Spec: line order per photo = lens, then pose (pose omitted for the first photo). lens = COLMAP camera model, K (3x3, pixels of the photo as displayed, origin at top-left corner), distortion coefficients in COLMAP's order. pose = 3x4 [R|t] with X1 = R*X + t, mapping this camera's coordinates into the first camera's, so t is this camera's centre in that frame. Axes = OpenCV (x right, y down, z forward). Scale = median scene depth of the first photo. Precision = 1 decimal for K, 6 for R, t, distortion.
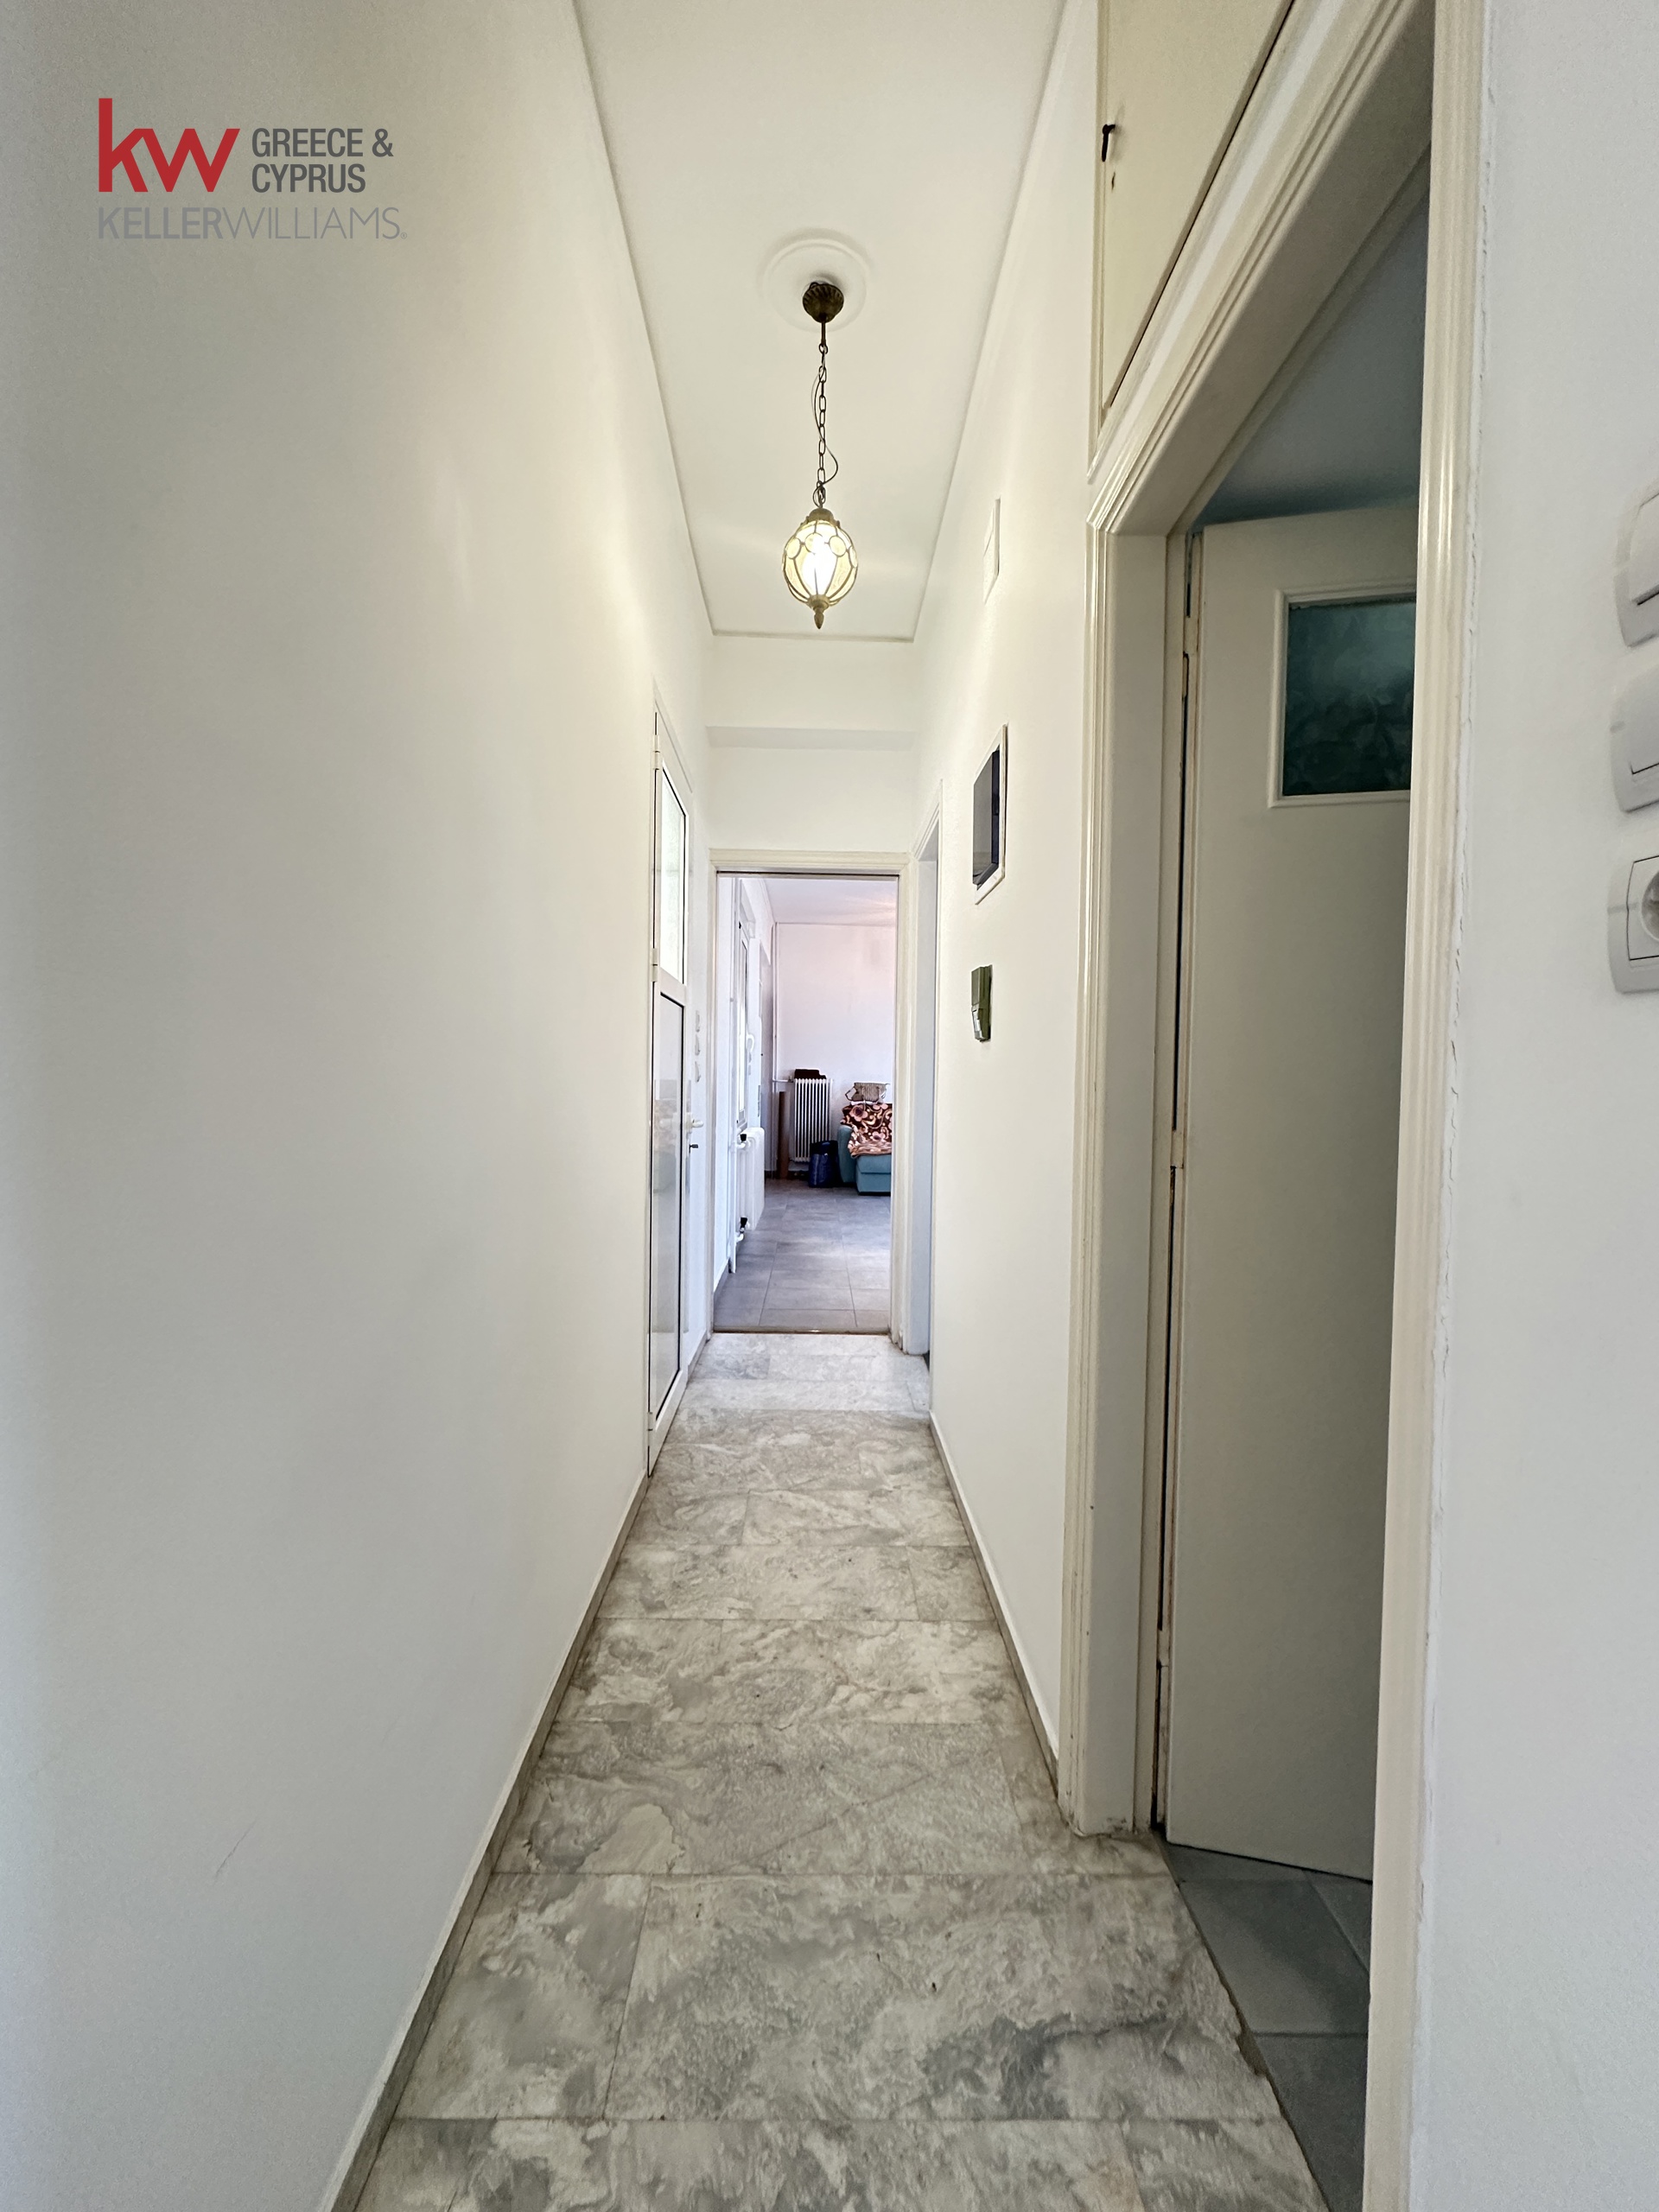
lens RADIAL K [[884.8, 0, 825.7], [0, 884.8, 1107.8], [0, 0, 1]] dist [0.002129, 0.000261]
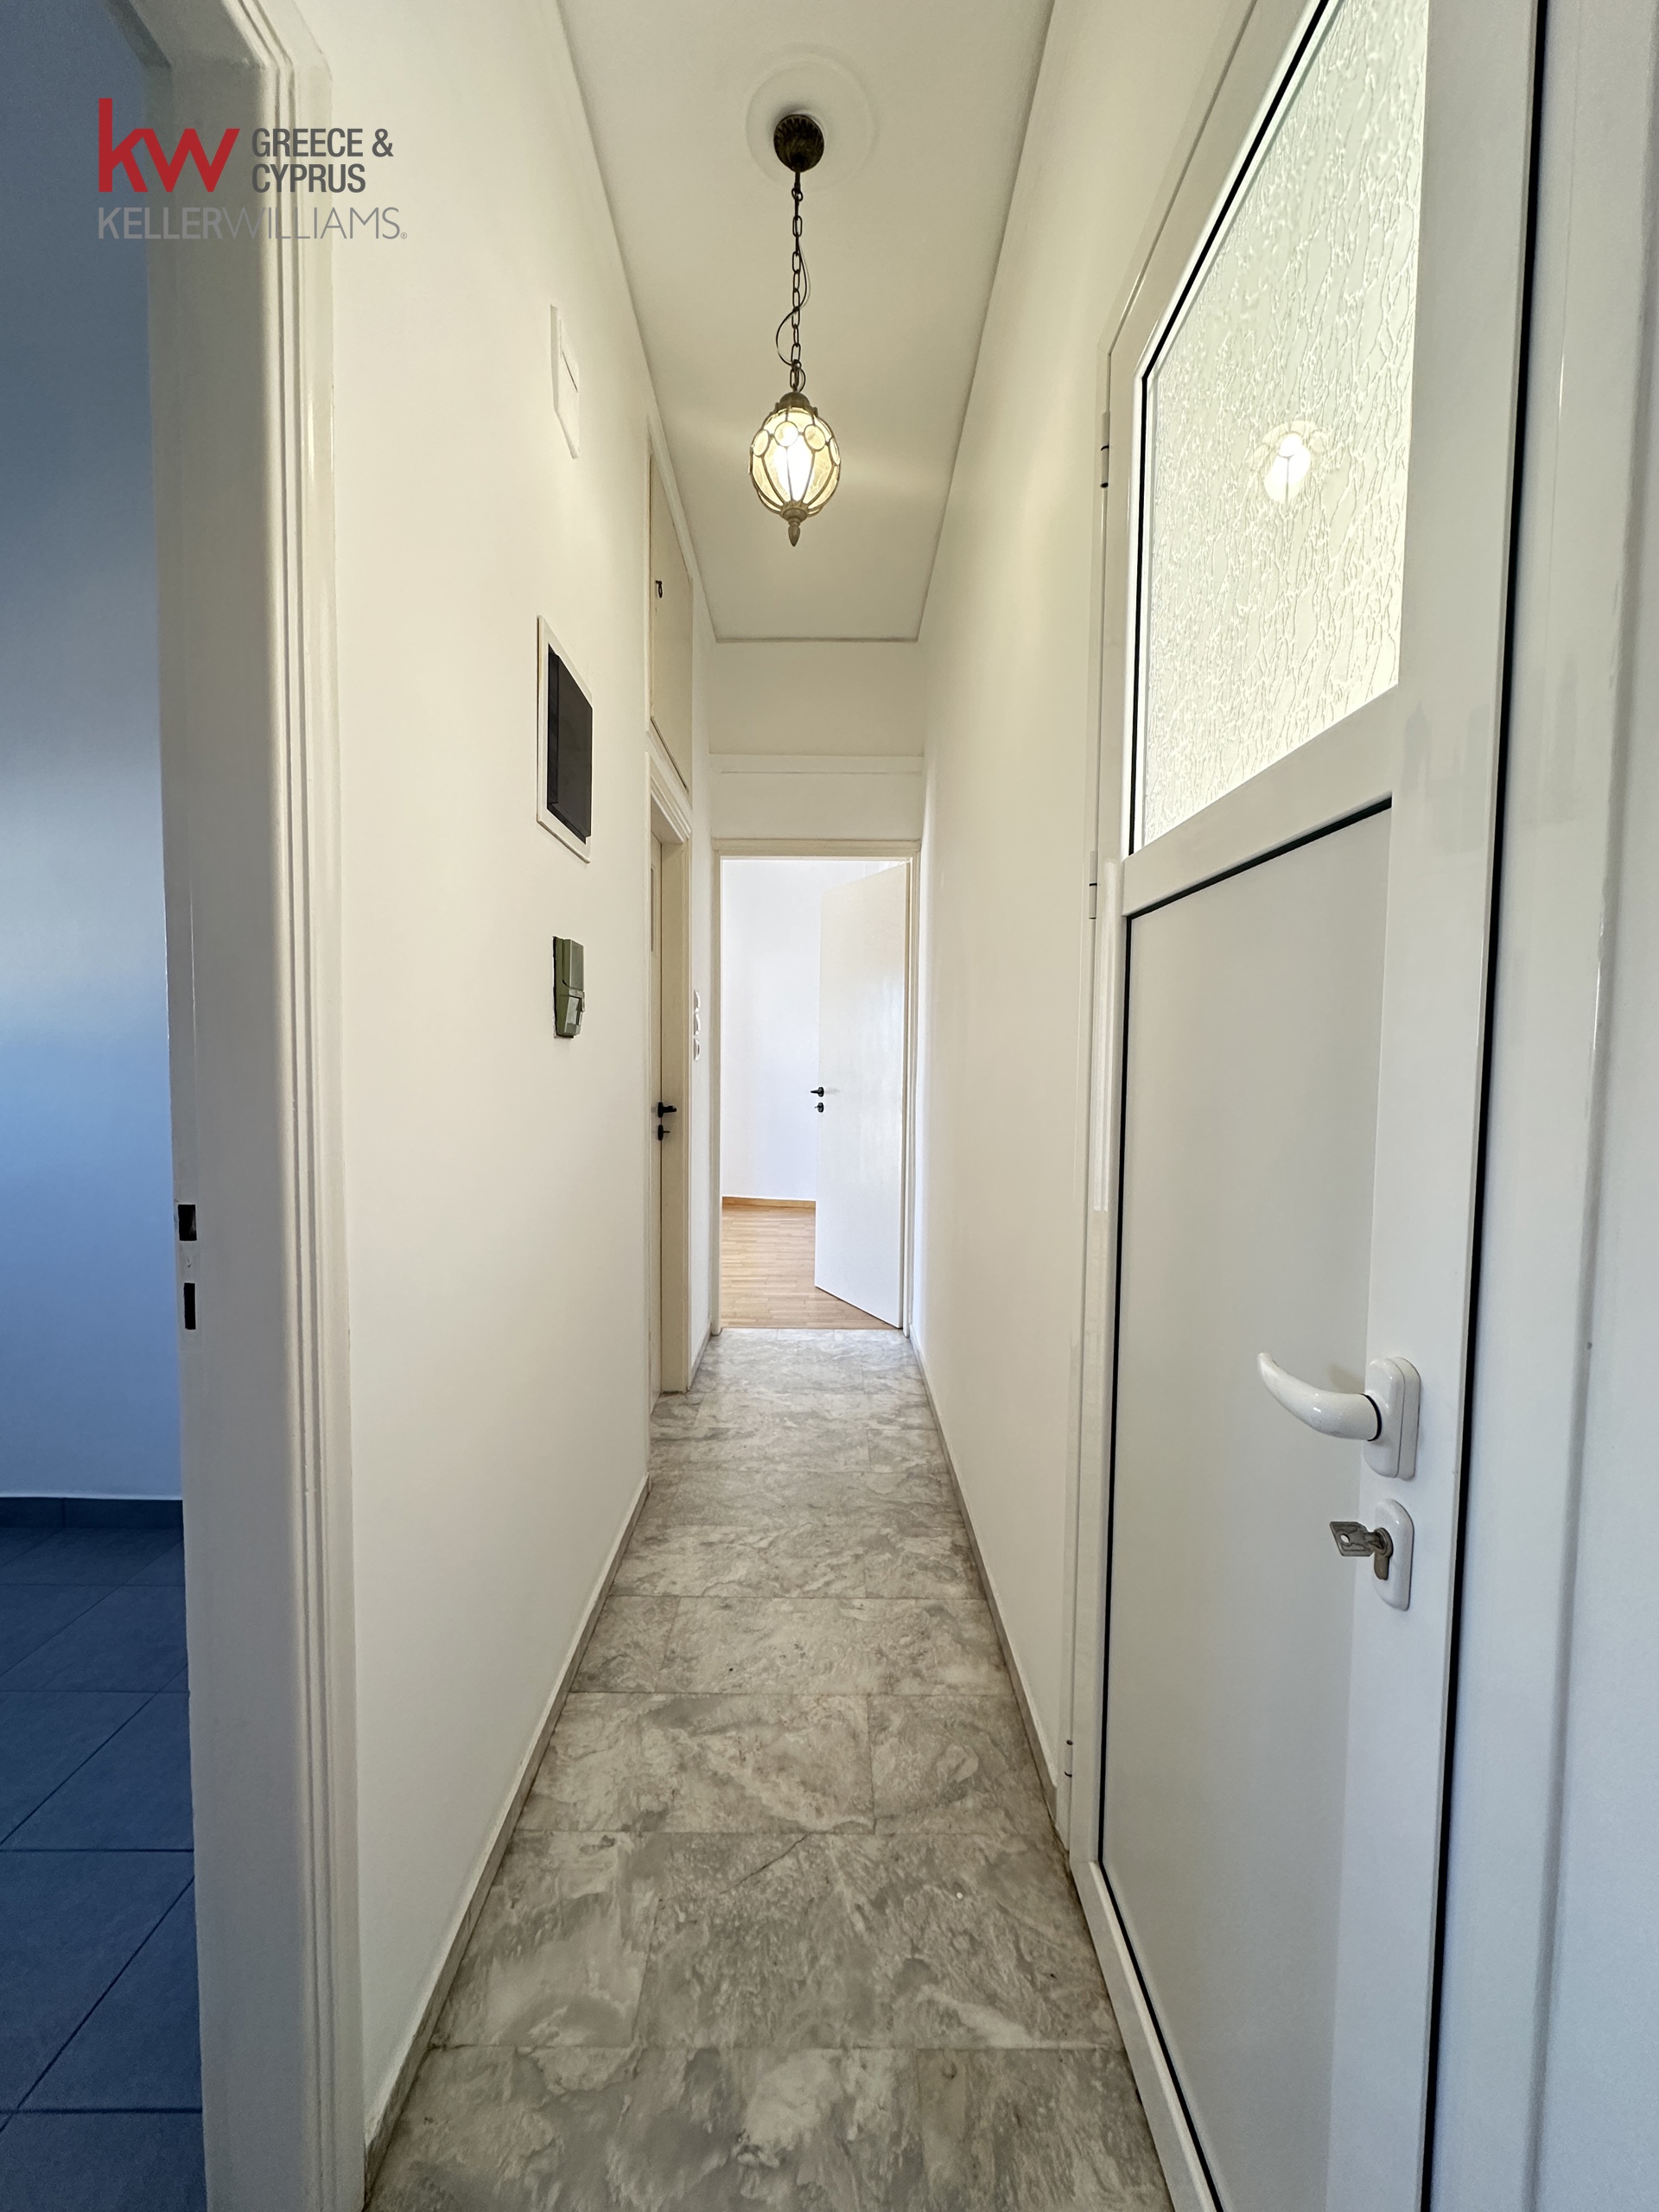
lens RADIAL K [[884.8, 0, 829.3], [0, 884.8, 1105.8], [0, 0, 1]] dist [0.002129, 0.000261]
pose [[-0.999549, -0.028317, 0.010016, -0.063974], [-0.027367, 0.996018, 0.084844, -0.097528], [-0.012378, 0.084531, -0.996344, 1.964205]]
